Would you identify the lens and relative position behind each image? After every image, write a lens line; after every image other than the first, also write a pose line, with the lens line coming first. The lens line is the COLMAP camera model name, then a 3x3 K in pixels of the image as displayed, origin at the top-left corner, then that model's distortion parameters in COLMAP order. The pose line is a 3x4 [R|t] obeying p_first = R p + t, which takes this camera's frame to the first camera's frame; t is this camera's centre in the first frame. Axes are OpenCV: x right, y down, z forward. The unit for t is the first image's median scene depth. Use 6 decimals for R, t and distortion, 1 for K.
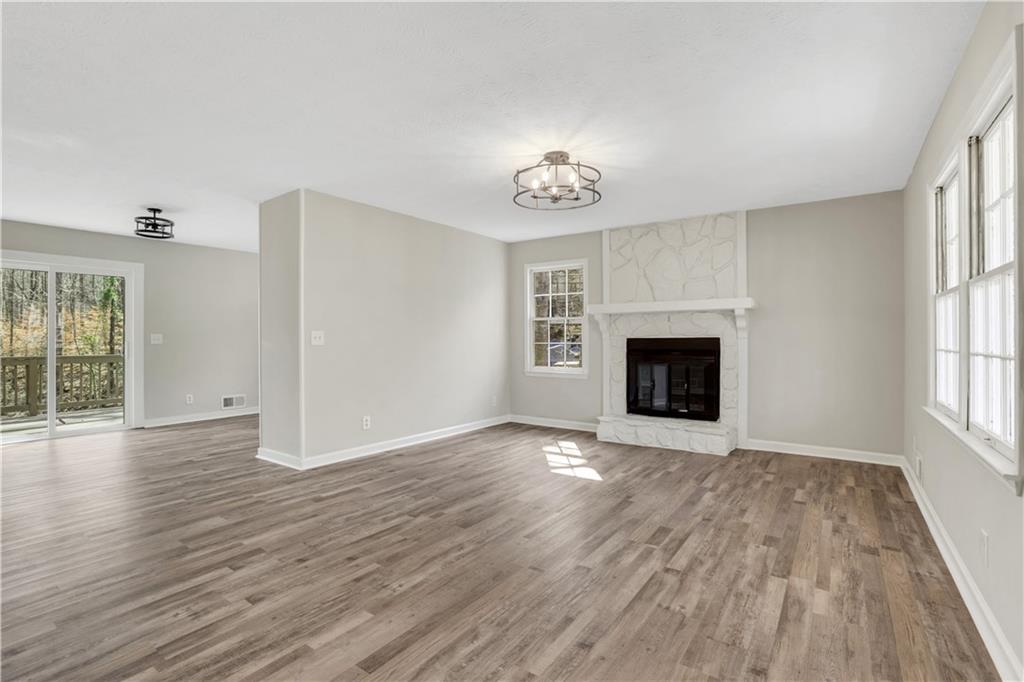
lens RADIAL K [[477.1, 0, 508.0], [0, 477.1, 340.6], [0, 0, 1]] dist [-0.068720, 0.025076]
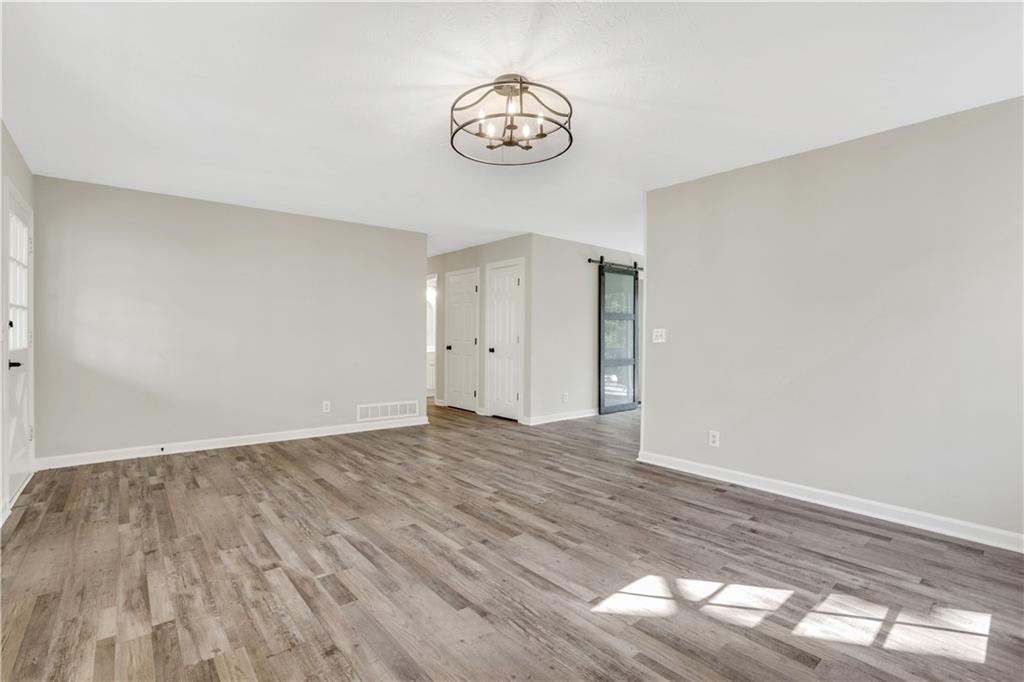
lens RADIAL K [[477.1, 0, 507.4], [0, 477.1, 336.0], [0, 0, 1]] dist [-0.068720, 0.025076]
pose [[-0.251534, 0.001808, -0.967847, 0.889292], [-0.012024, 0.999915, 0.004993, -0.009167], [0.967774, 0.012893, -0.251491, 1.303498]]
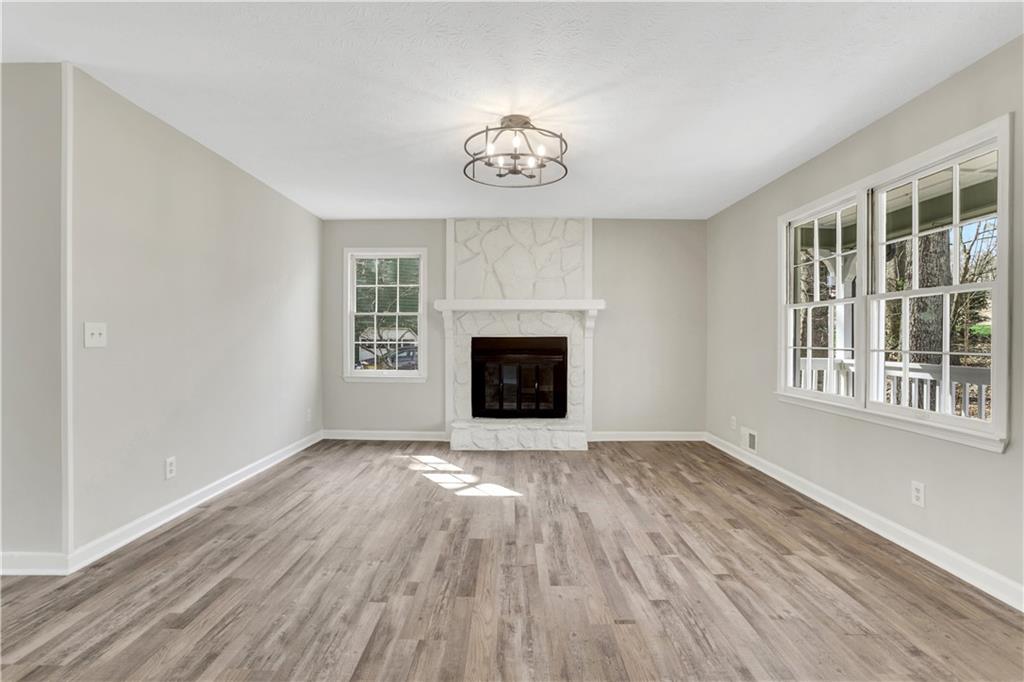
lens RADIAL K [[477.1, 0, 506.7], [0, 477.1, 340.1], [0, 0, 1]] dist [-0.068720, 0.025076]
pose [[0.818884, 0.000727, 0.573959, -0.434031], [-0.001654, 0.999998, 0.001094, -0.000667], [-0.573957, -0.001845, 0.818883, 0.351667]]
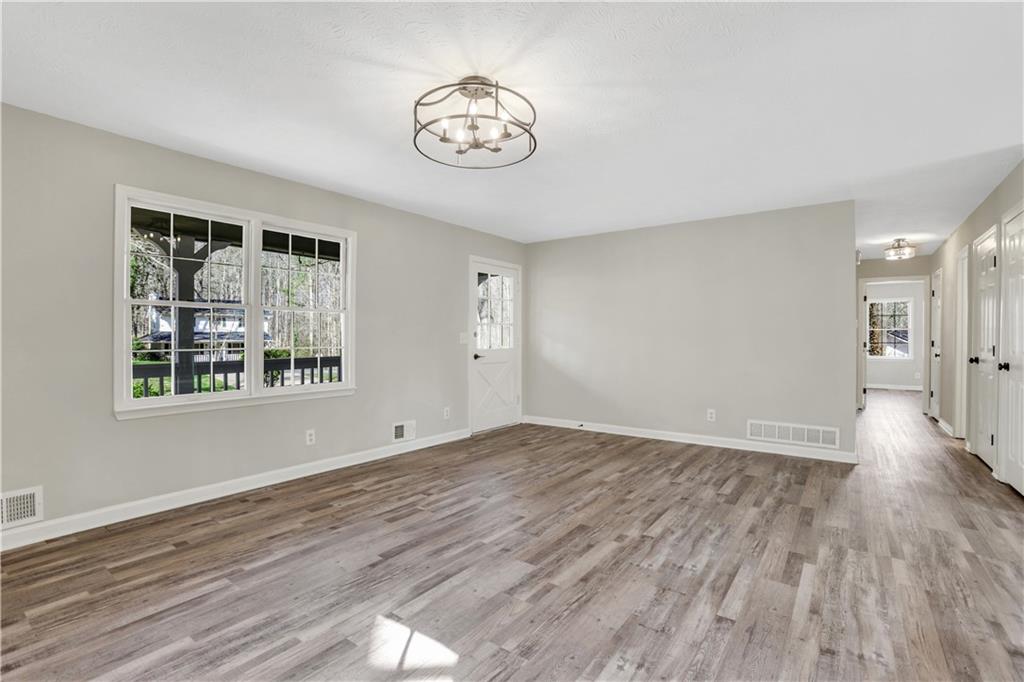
lens RADIAL K [[477.1, 0, 508.5], [0, 477.1, 335.0], [0, 0, 1]] dist [-0.068720, 0.025076]
pose [[-0.999827, 0.002043, 0.018462, 0.045045], [0.002031, 0.999998, -0.000654, -0.013924], [-0.018463, -0.000617, -0.999829, 1.896059]]
